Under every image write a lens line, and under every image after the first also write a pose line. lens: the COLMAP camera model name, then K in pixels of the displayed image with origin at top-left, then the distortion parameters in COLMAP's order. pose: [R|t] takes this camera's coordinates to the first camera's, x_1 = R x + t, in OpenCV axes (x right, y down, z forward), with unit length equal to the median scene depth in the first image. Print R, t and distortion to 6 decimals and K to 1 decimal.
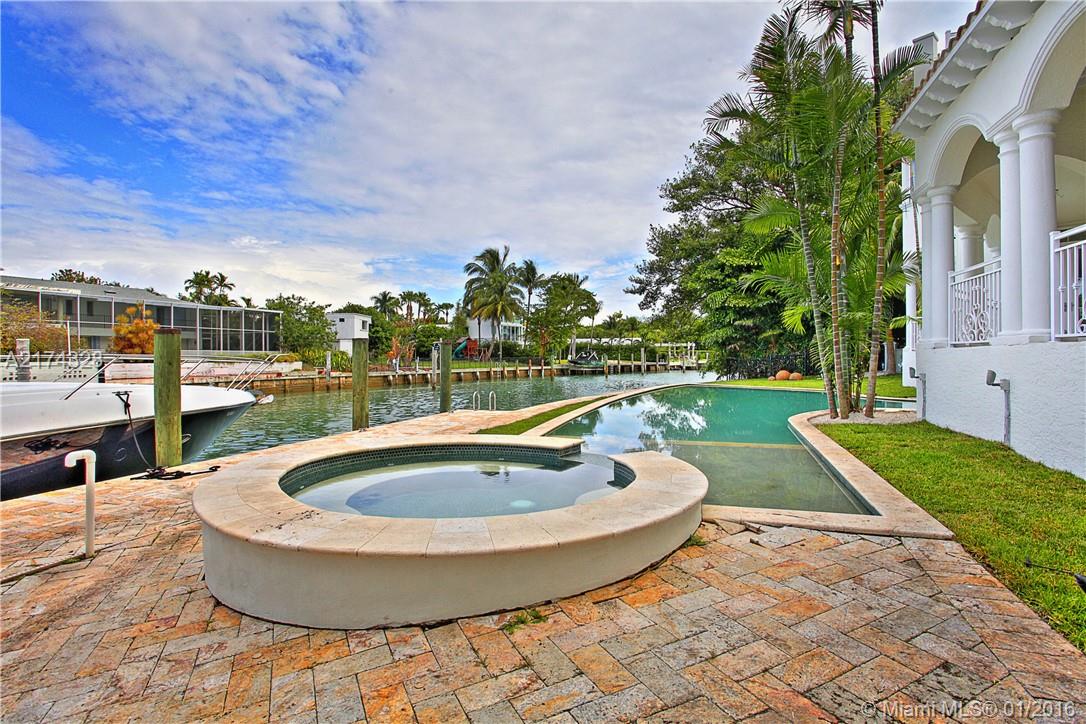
lens RADIAL K [[534.9, 0, 539.7], [0, 534.9, 358.5], [0, 0, 1]] dist [-0.078205, 0.037097]
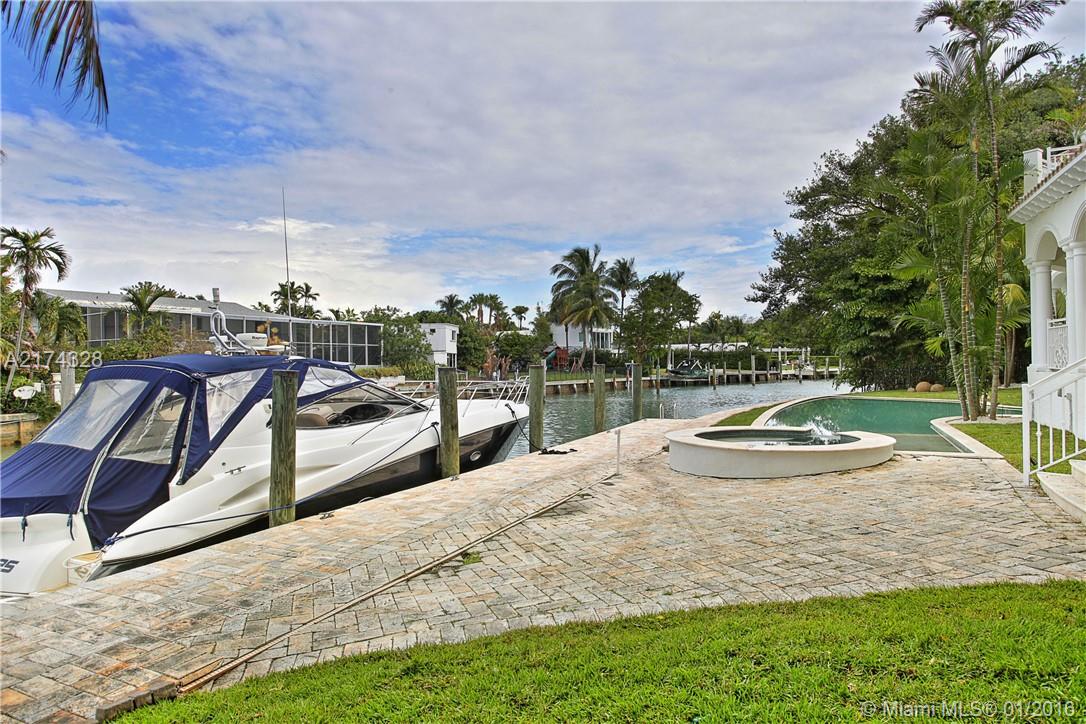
lens RADIAL K [[652.0, 0, 537.6], [0, 652.0, 359.6], [0, 0, 1]] dist [-0.052069, 0.033536]
pose [[0.994494, -0.011984, -0.104110, -0.051934], [0.011003, 0.999890, -0.009990, -0.005788], [0.104218, 0.008789, 0.994516, -0.108275]]
